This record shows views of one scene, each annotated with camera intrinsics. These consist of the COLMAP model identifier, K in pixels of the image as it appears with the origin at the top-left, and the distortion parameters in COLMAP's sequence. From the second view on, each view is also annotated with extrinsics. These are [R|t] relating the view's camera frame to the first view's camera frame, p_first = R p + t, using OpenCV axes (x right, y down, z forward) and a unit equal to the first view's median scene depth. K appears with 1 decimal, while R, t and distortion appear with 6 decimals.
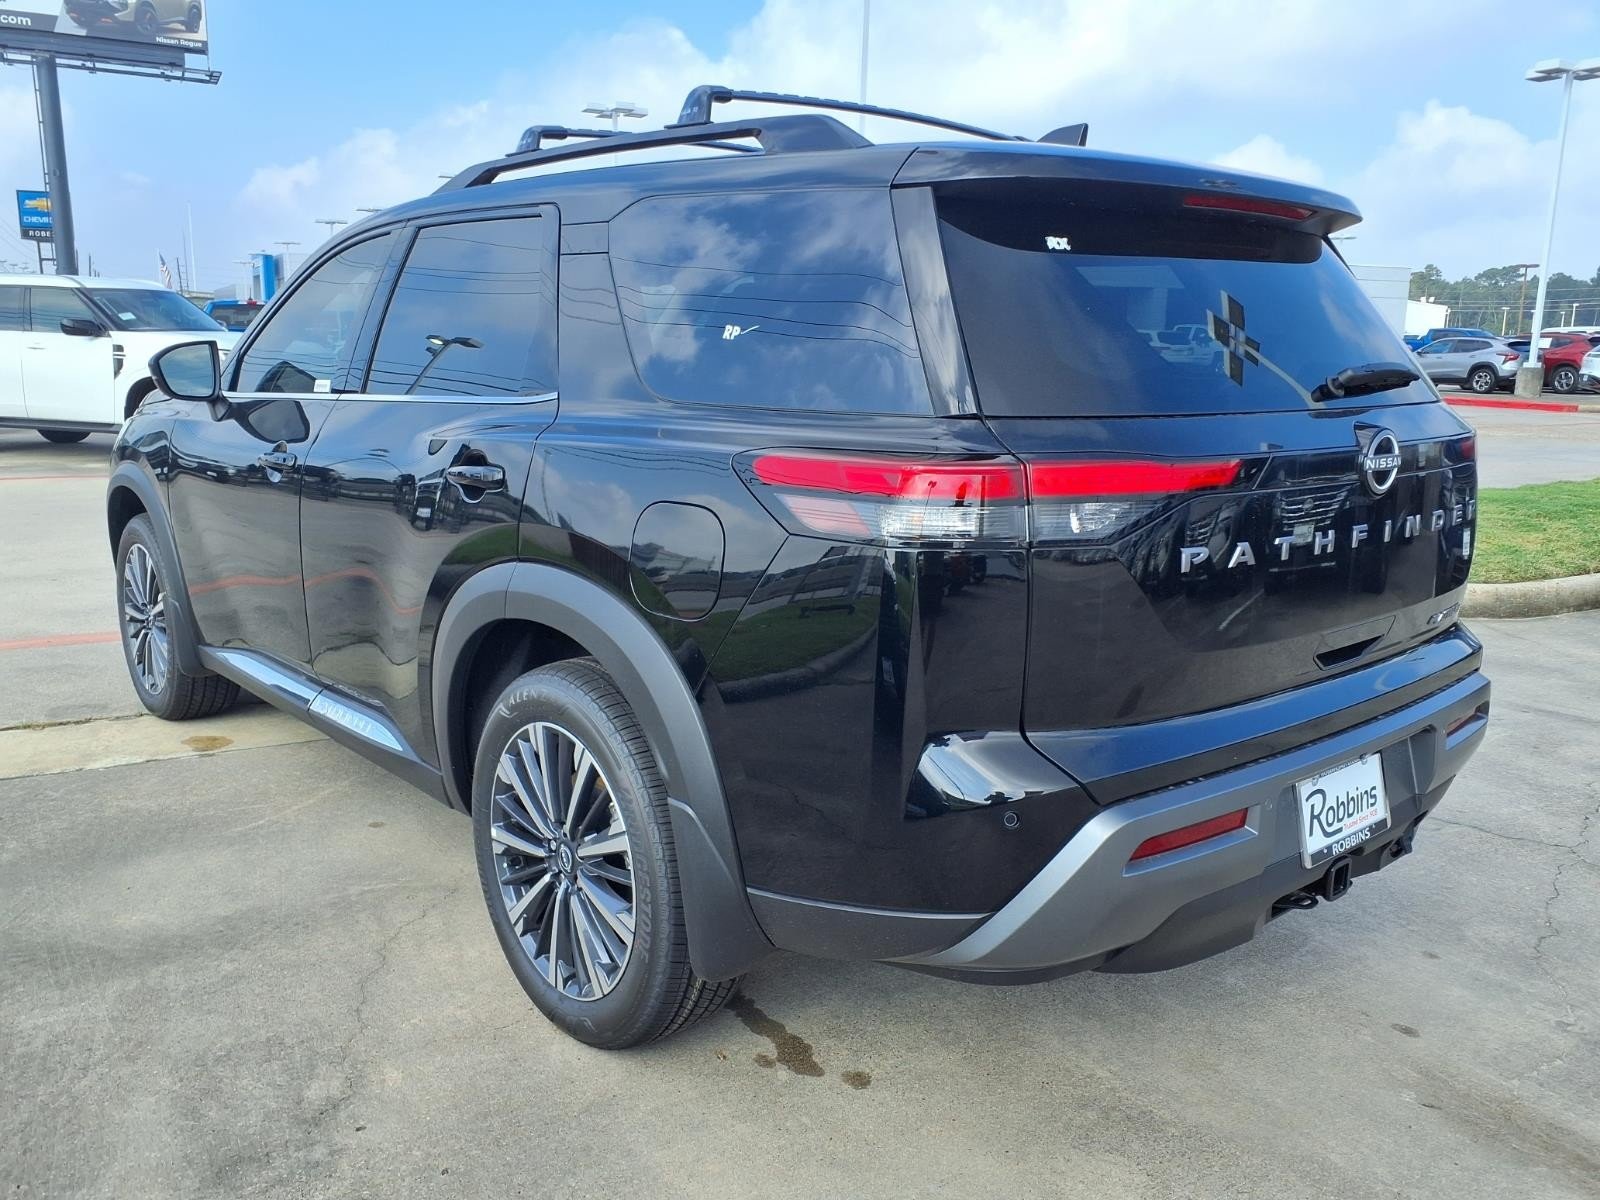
lens RADIAL K [[1281.7, 0, 802.8], [0, 1281.7, 609.1], [0, 0, 1]] dist [0.034596, -0.034072]
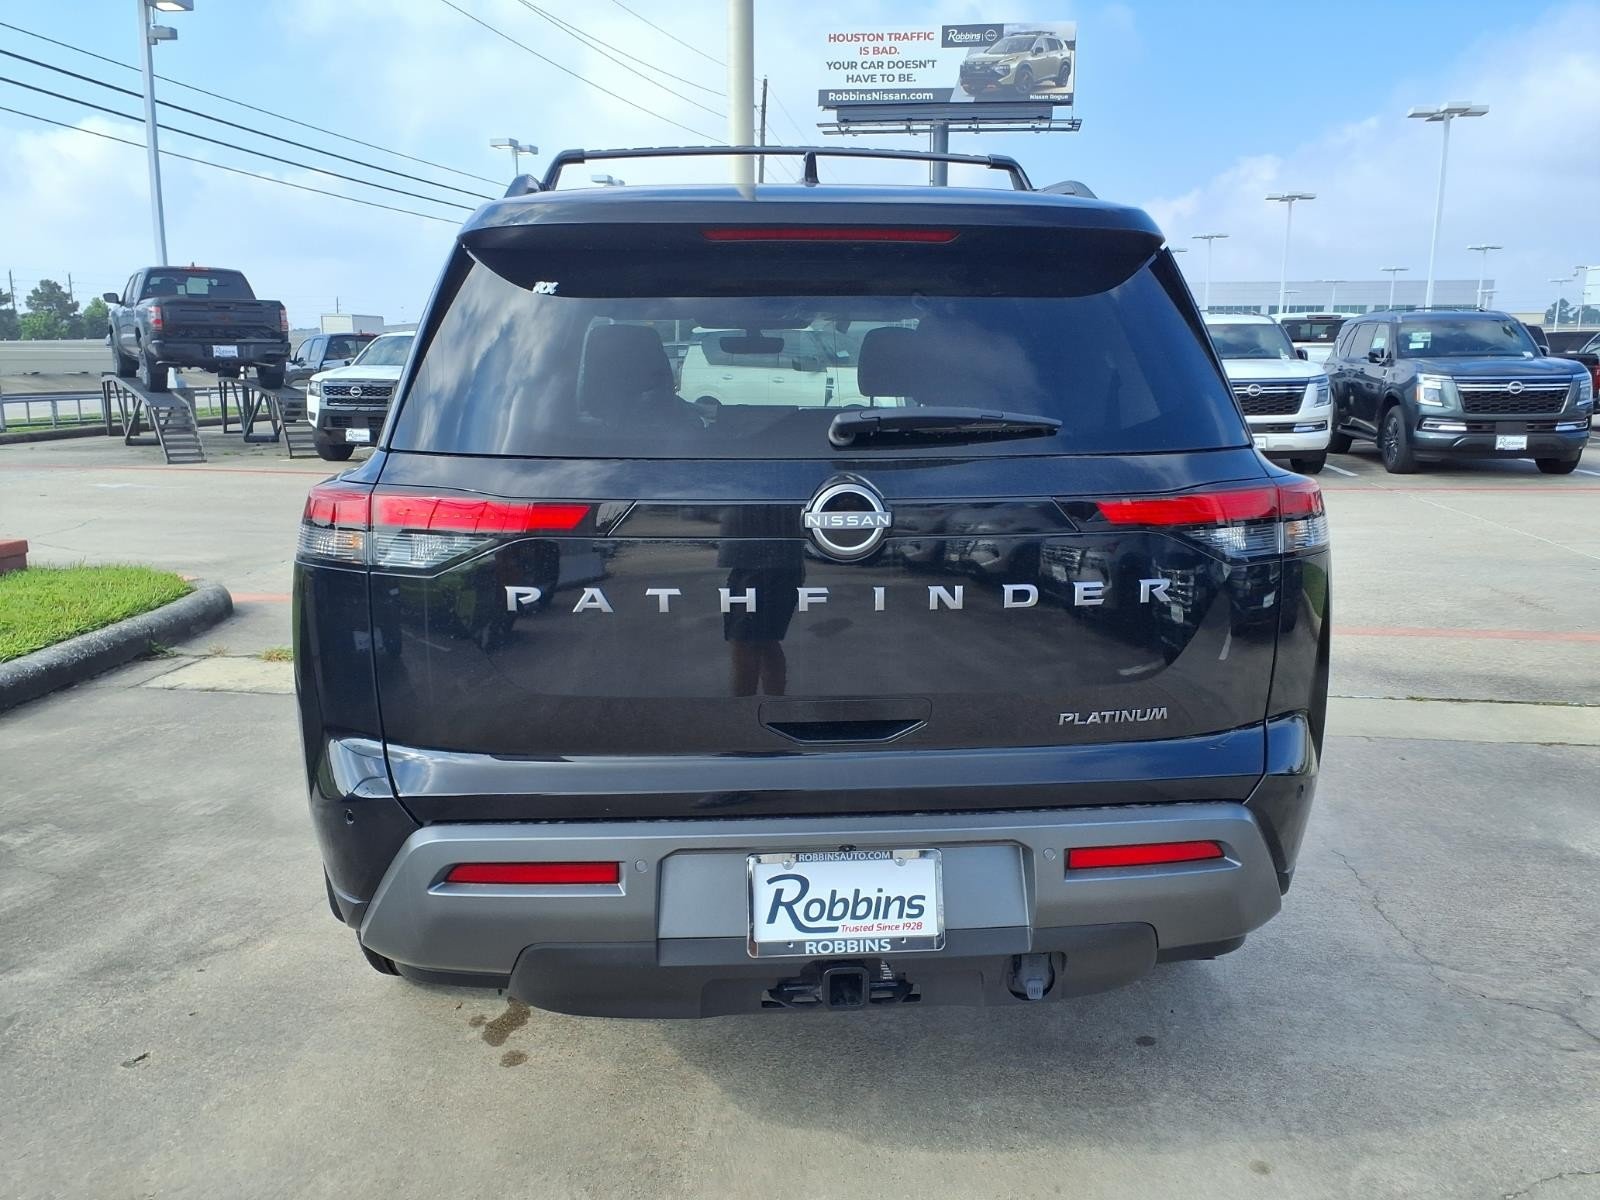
lens RADIAL K [[1293.7, 0, 800.1], [0, 1293.7, 583.8], [0, 0, 1]] dist [0.020225, -0.013086]
pose [[0.806280, 0.093470, -0.584103, 0.688888], [-0.115438, 0.993315, -0.000395, -0.047852], [0.580161, 0.067746, 0.811680, 0.188426]]
